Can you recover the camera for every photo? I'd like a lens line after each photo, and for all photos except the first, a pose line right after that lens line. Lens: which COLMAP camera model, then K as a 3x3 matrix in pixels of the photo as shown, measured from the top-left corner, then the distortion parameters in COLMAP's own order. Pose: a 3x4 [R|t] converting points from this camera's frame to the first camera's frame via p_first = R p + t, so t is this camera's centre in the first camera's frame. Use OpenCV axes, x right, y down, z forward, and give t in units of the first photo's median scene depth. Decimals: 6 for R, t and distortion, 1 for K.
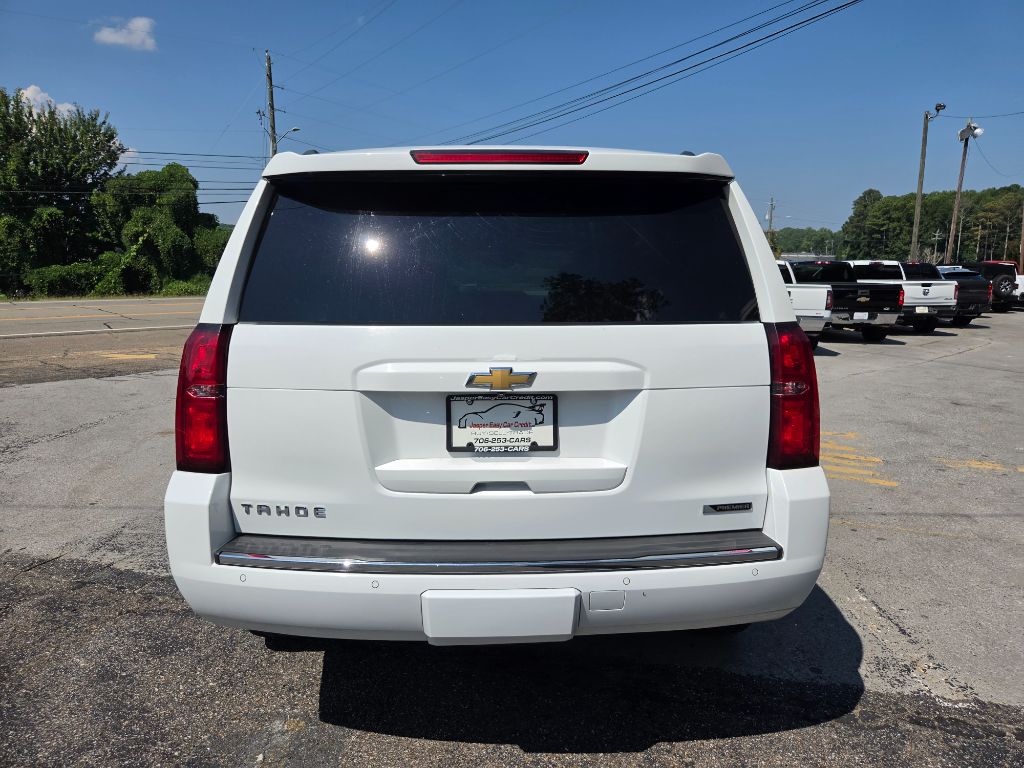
lens RADIAL K [[693.3, 0, 517.5], [0, 693.3, 366.9], [0, 0, 1]] dist [0.062416, -0.055743]
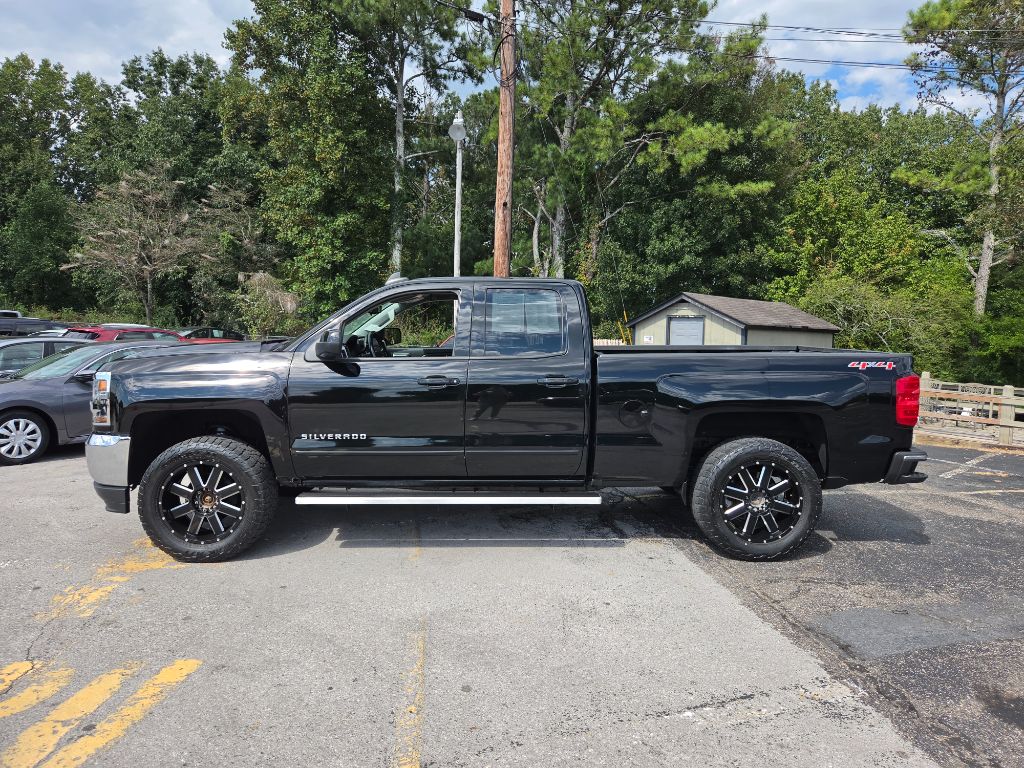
lens RADIAL K [[685.0, 0, 513.0], [0, 685.0, 382.9], [0, 0, 1]] dist [0.048825, -0.041844]
pose [[-0.357732, -0.102976, 0.928129, -0.193324], [0.103672, 0.983378, 0.149064, -0.253420], [-0.928052, 0.149546, -0.341110, 1.695810]]
